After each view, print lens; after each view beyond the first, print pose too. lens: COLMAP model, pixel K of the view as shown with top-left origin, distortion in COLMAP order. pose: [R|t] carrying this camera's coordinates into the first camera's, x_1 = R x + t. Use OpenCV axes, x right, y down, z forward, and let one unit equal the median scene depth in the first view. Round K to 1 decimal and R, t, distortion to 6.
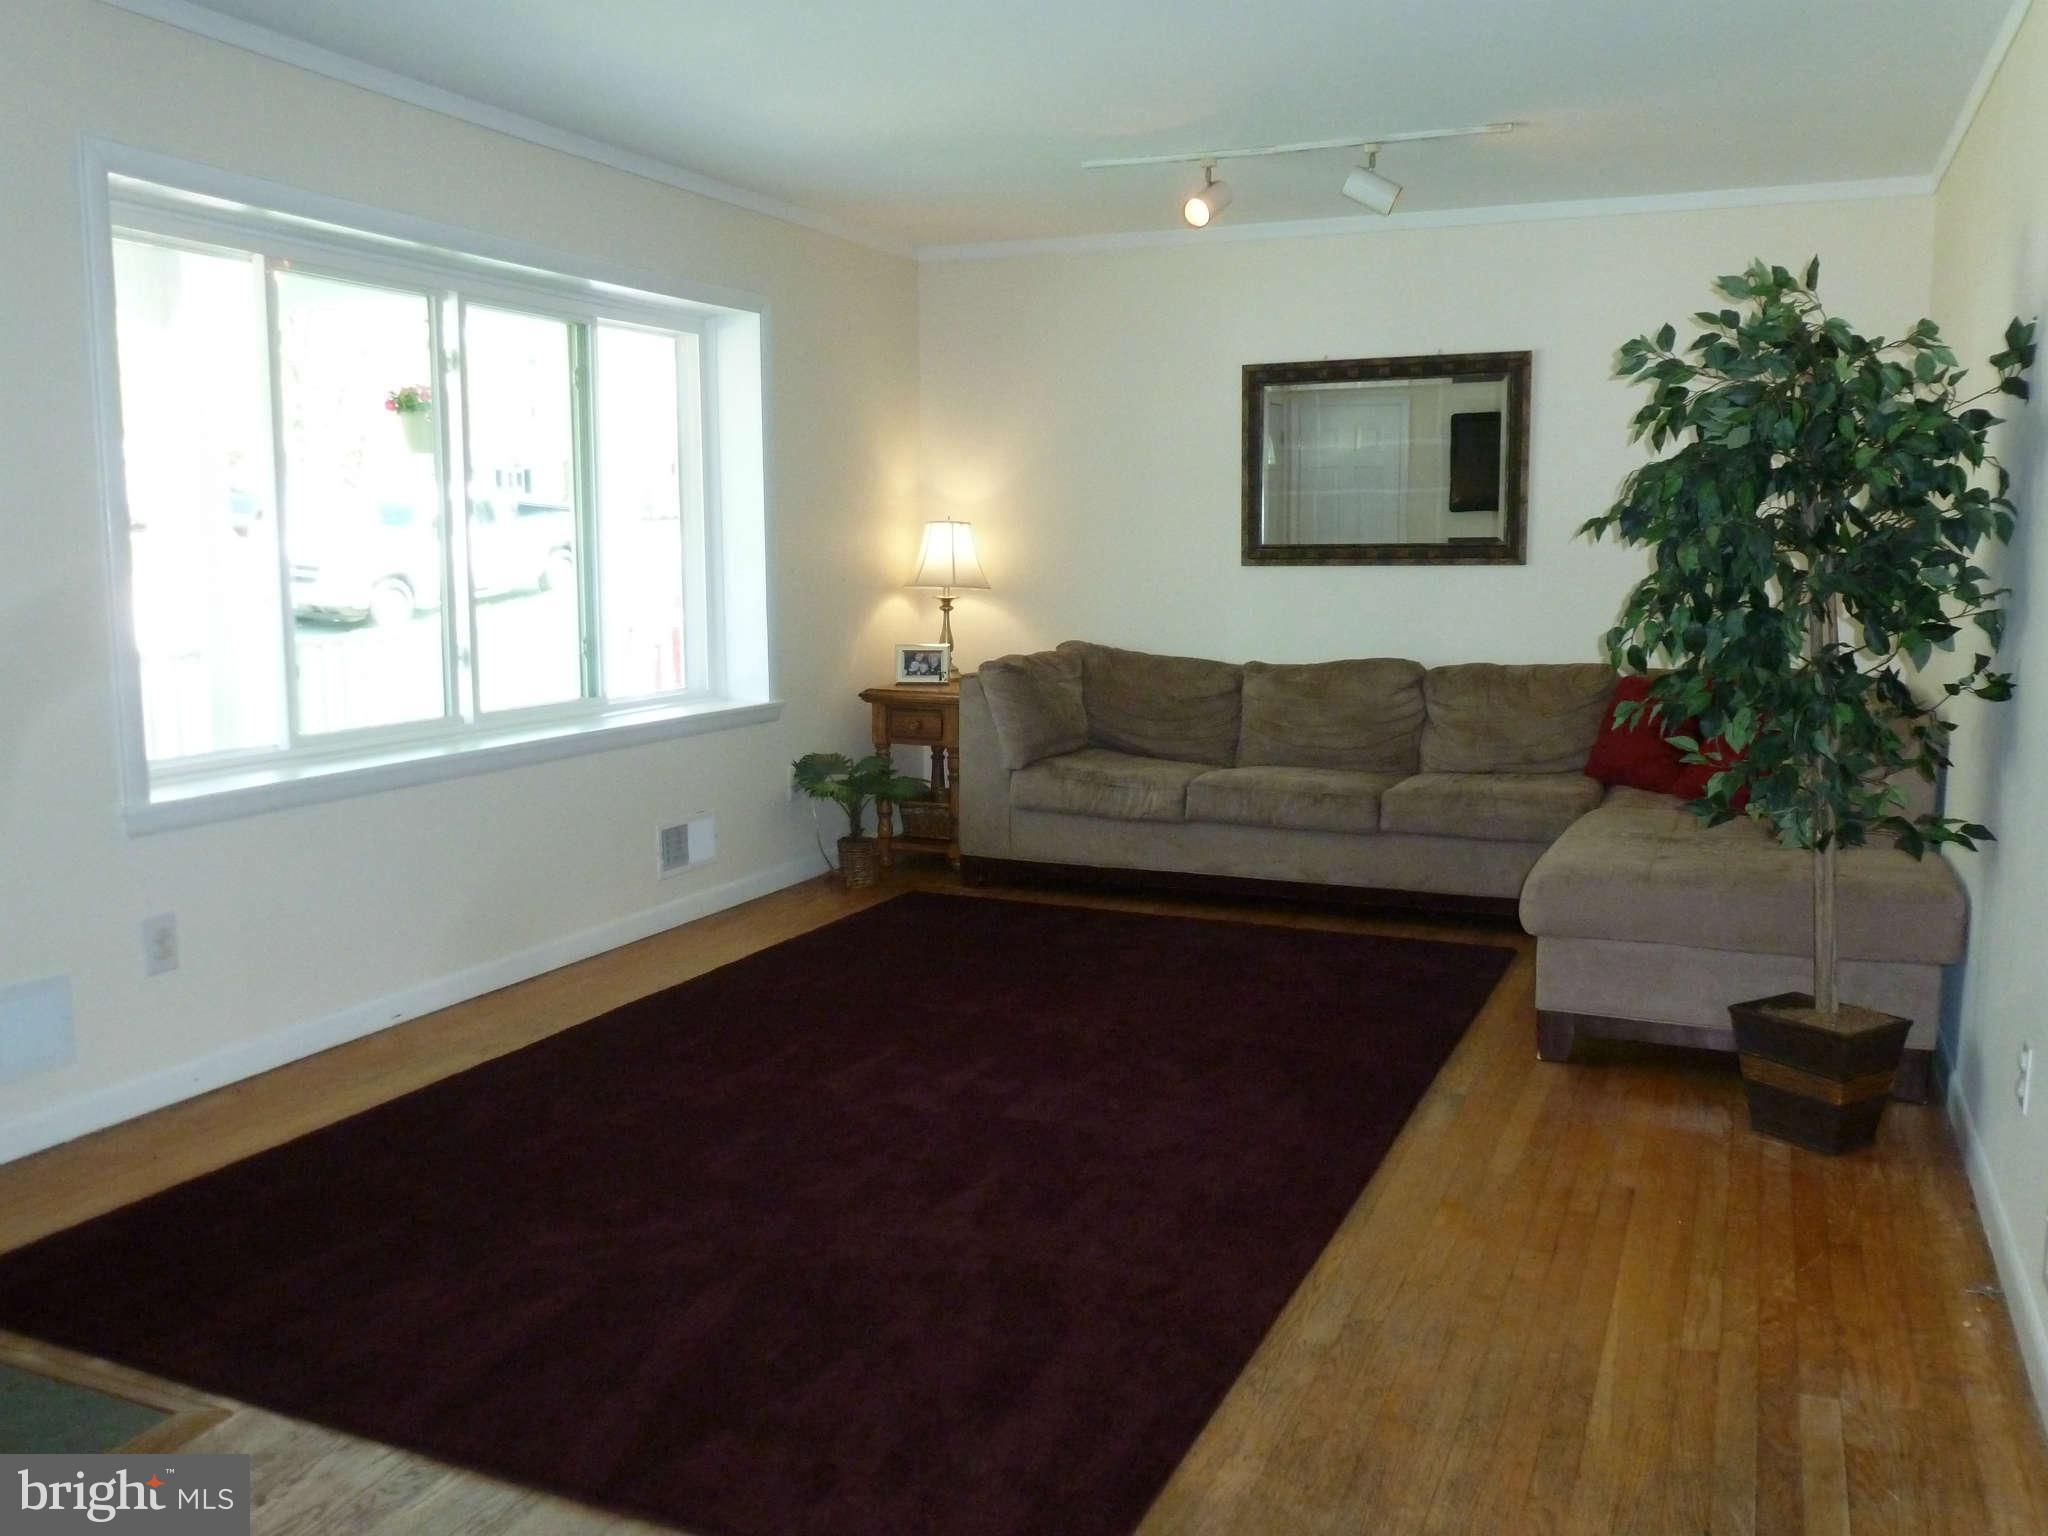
lens RADIAL K [[1701.0, 0, 1026.4], [0, 1701.0, 755.8], [0, 0, 1]] dist [0.007228, -0.008459]
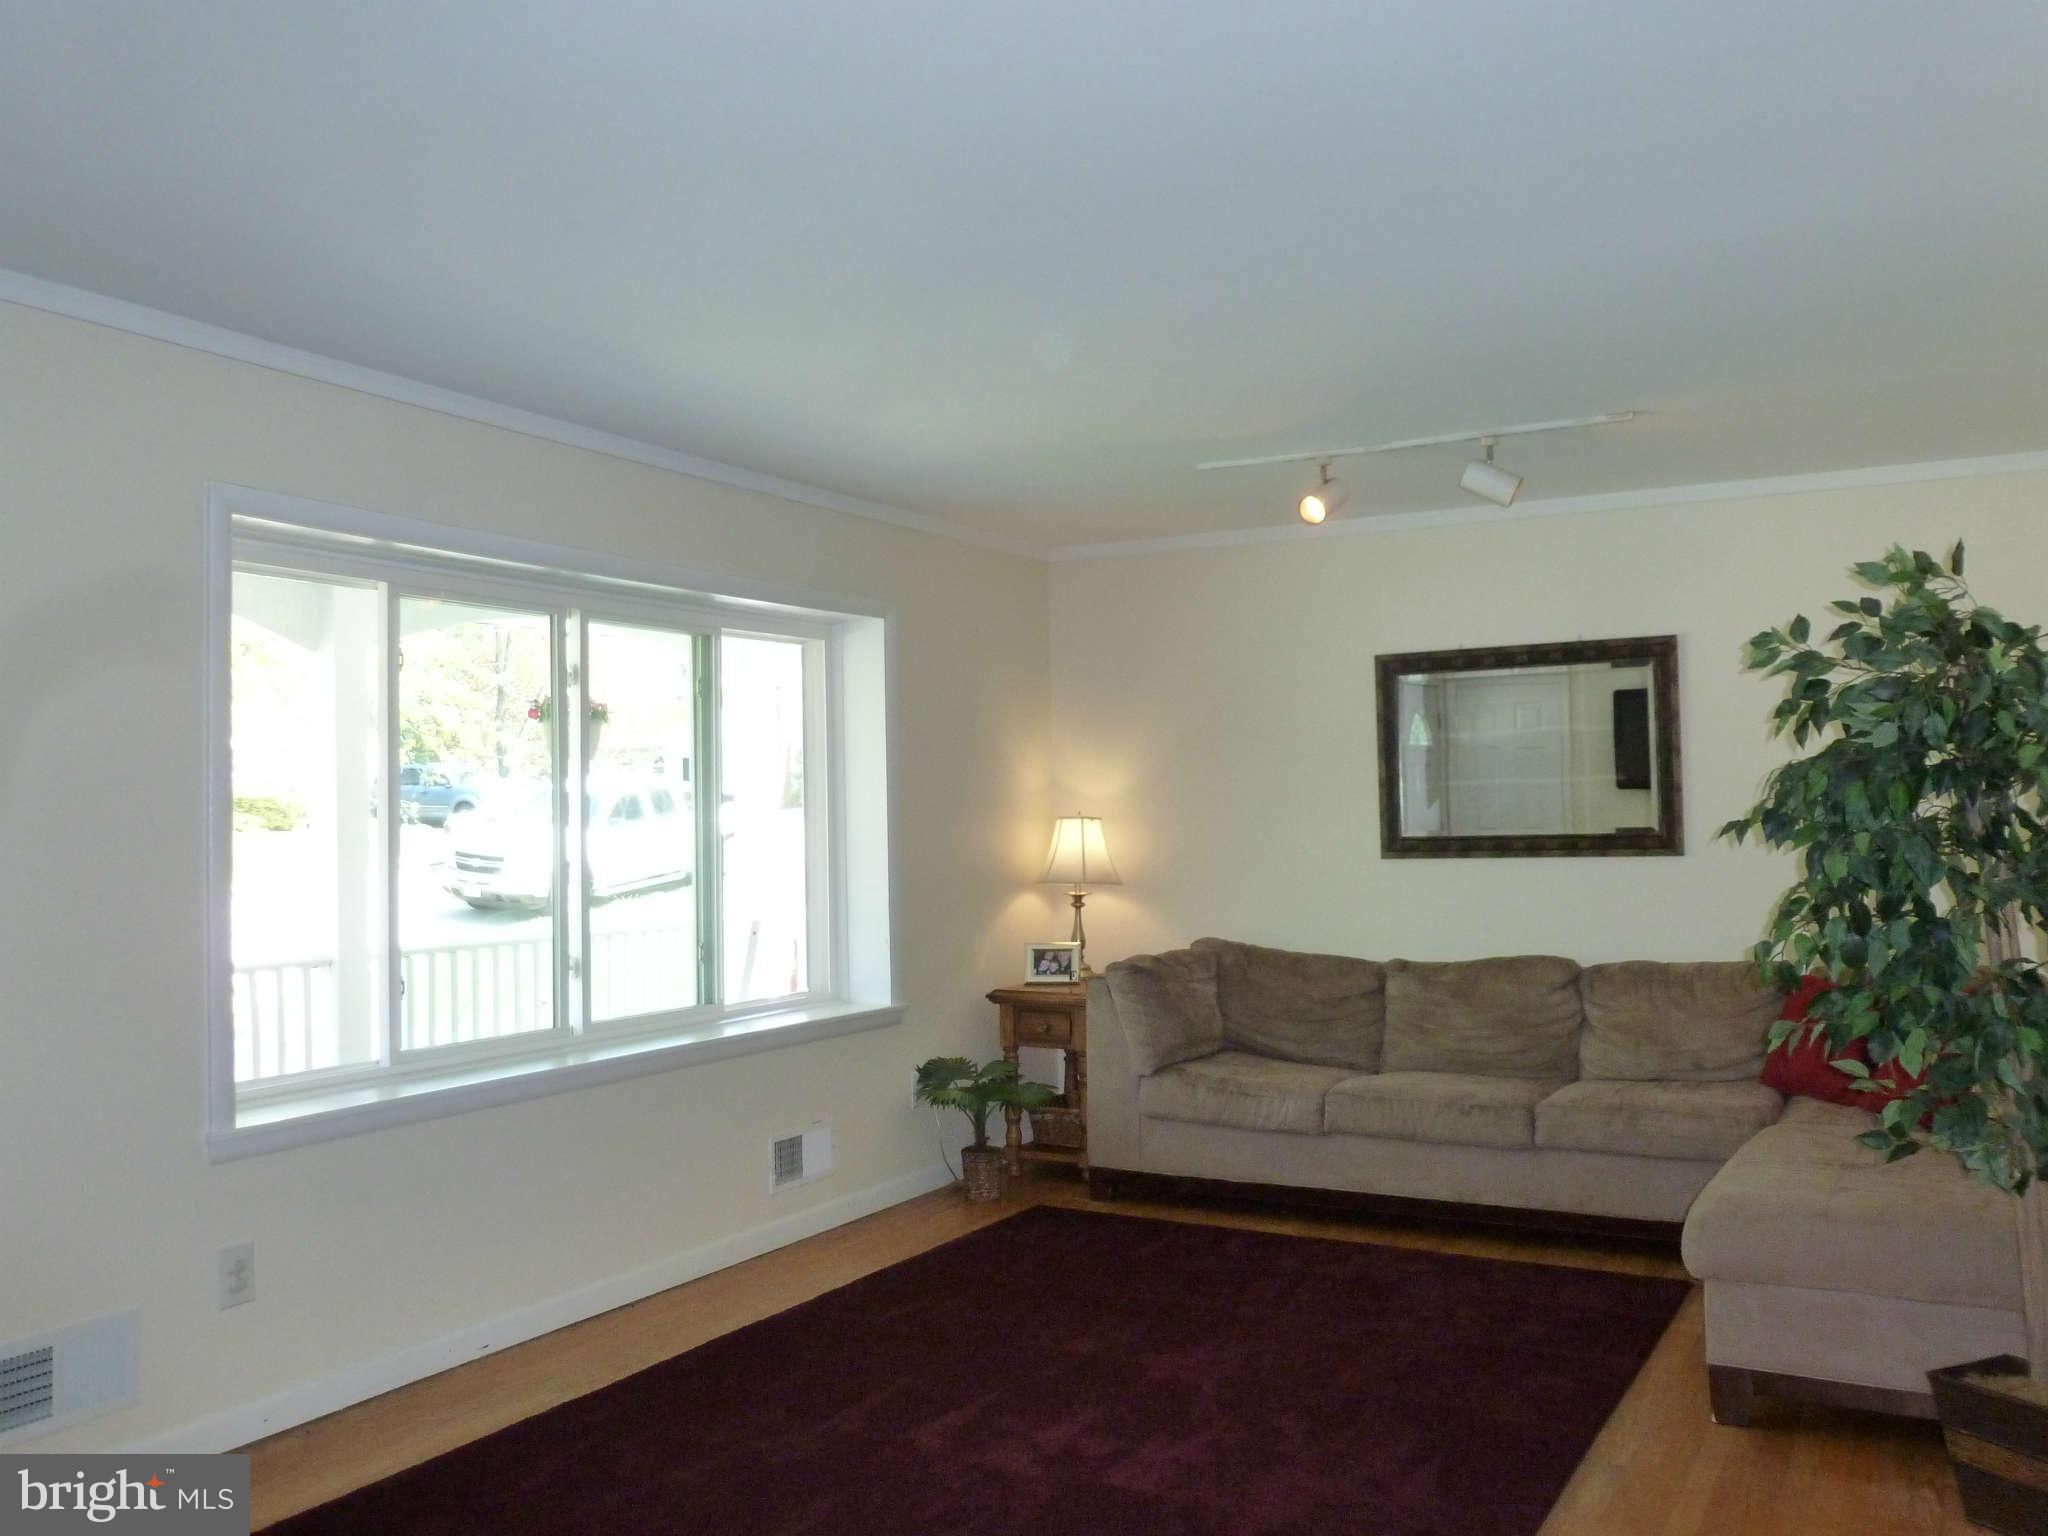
lens RADIAL K [[1700.3, 0, 1024.1], [0, 1700.3, 779.7], [0, 0, 1]] dist [-0.006797, 0.001951]
pose [[0.994508, -0.017040, -0.103268, 0.030426], [0.001605, 0.989025, -0.147741, -0.017167], [0.104652, 0.146764, 0.983620, 0.032146]]
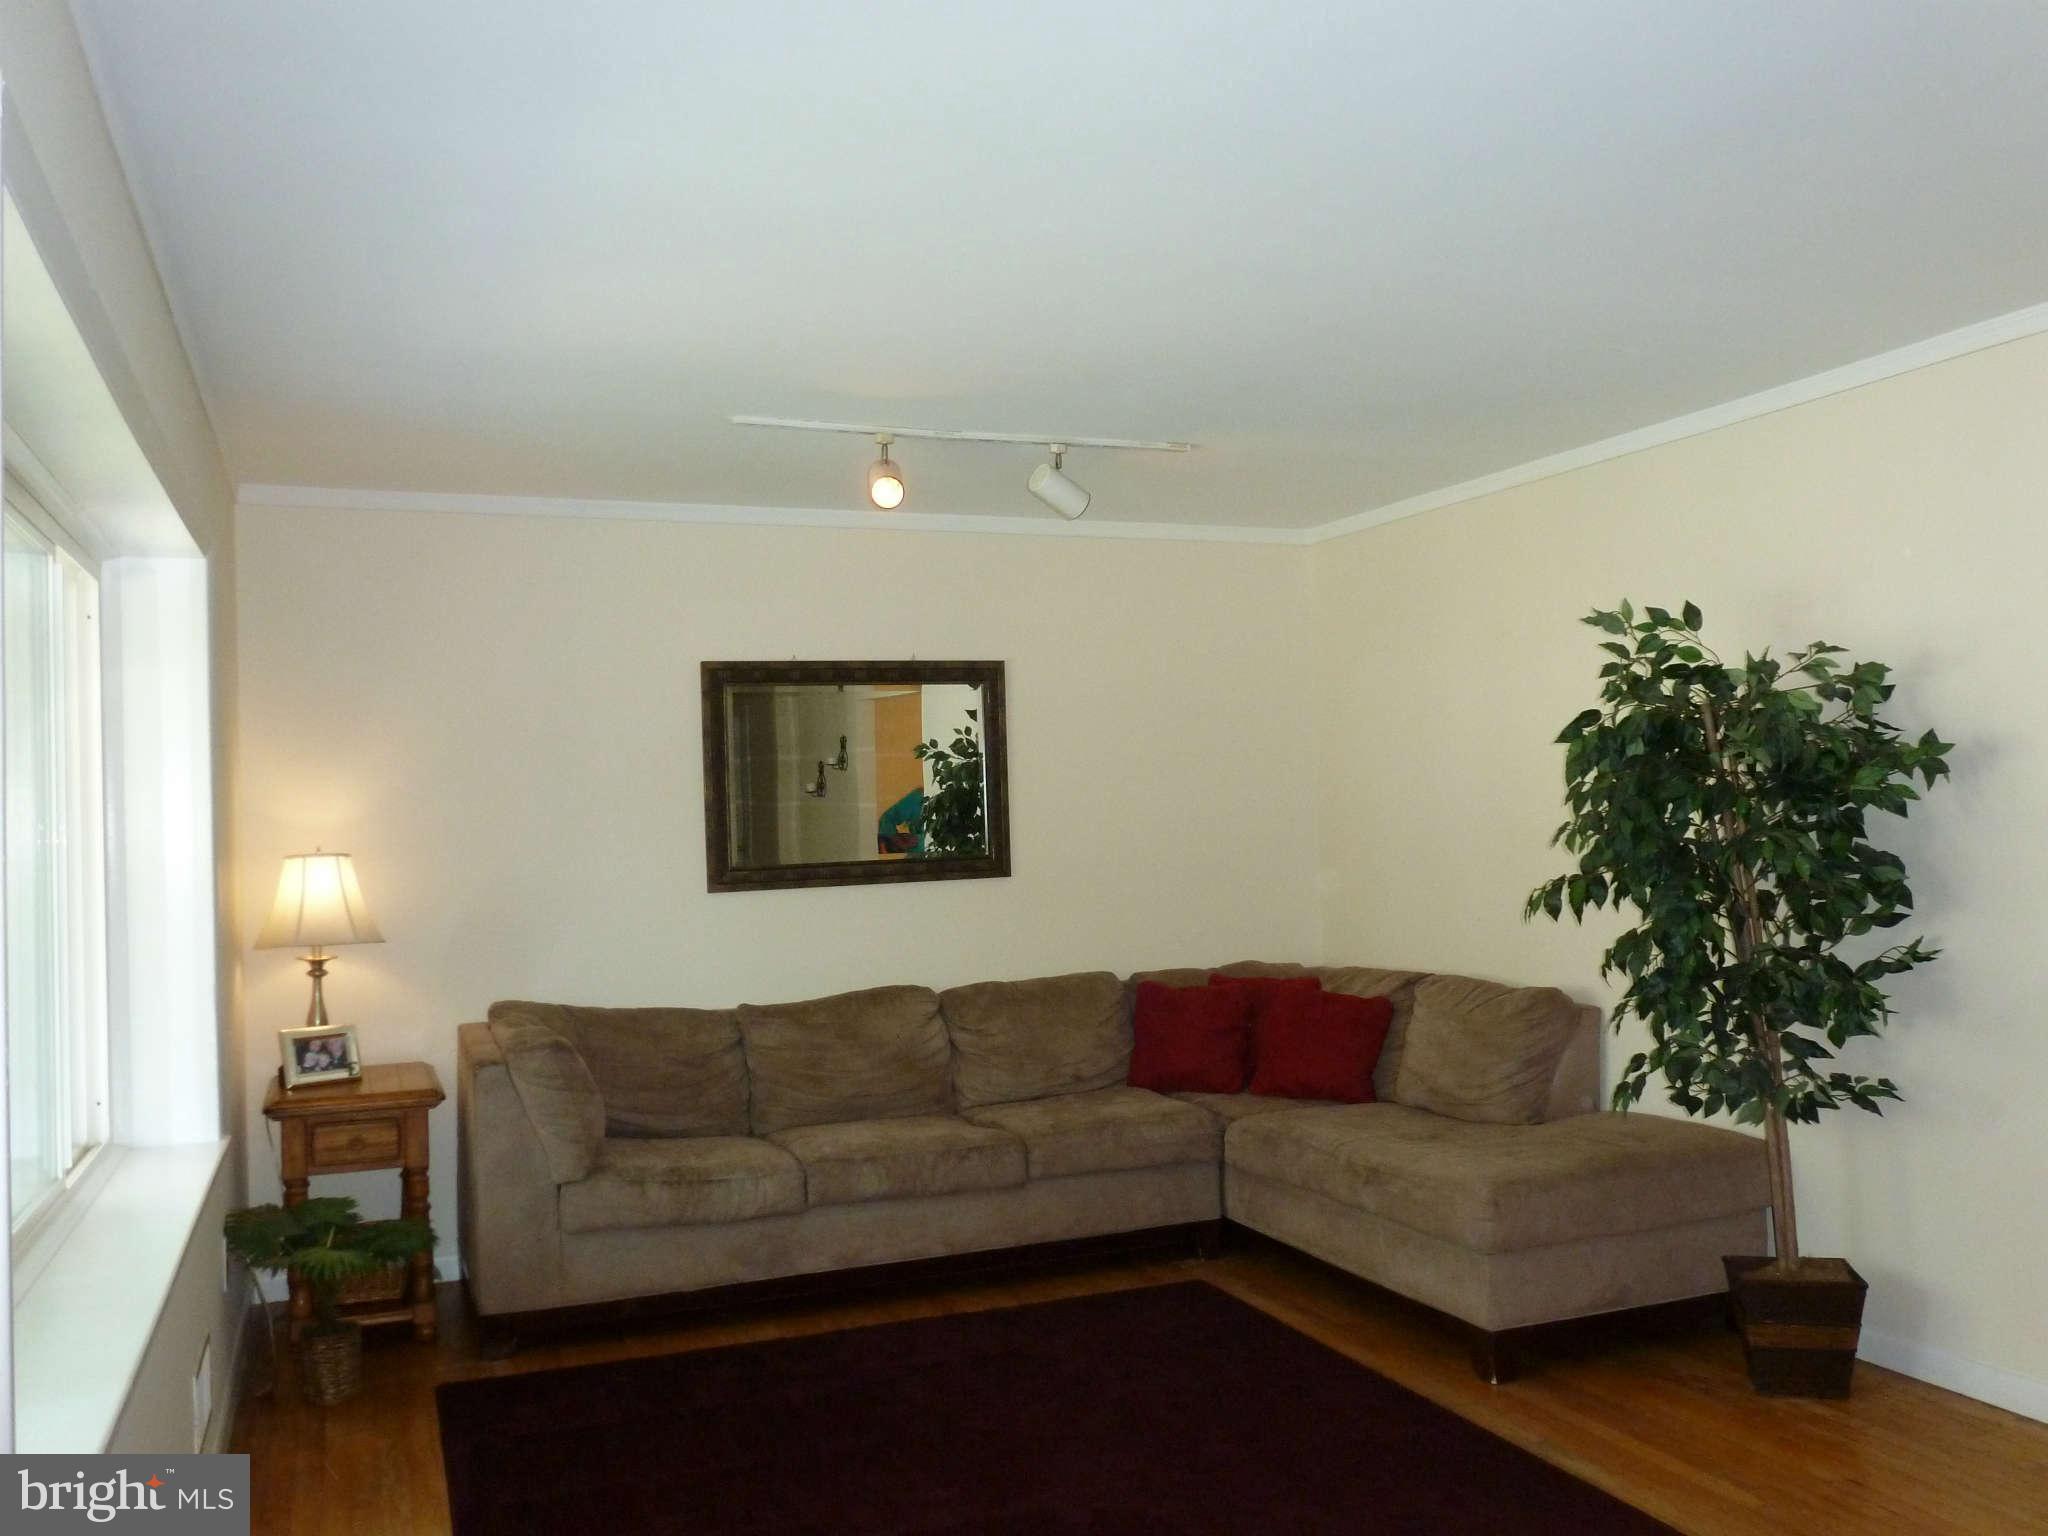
lens RADIAL K [[1717.2, 0, 1023.7], [0, 1717.2, 757.6], [0, 0, 1]] dist [-0.009878, -0.012394]
pose [[0.706362, 0.002510, 0.707846, -0.438233], [0.120509, 0.984969, -0.123749, -0.063899], [-0.697517, 0.172713, 0.695442, 0.340200]]
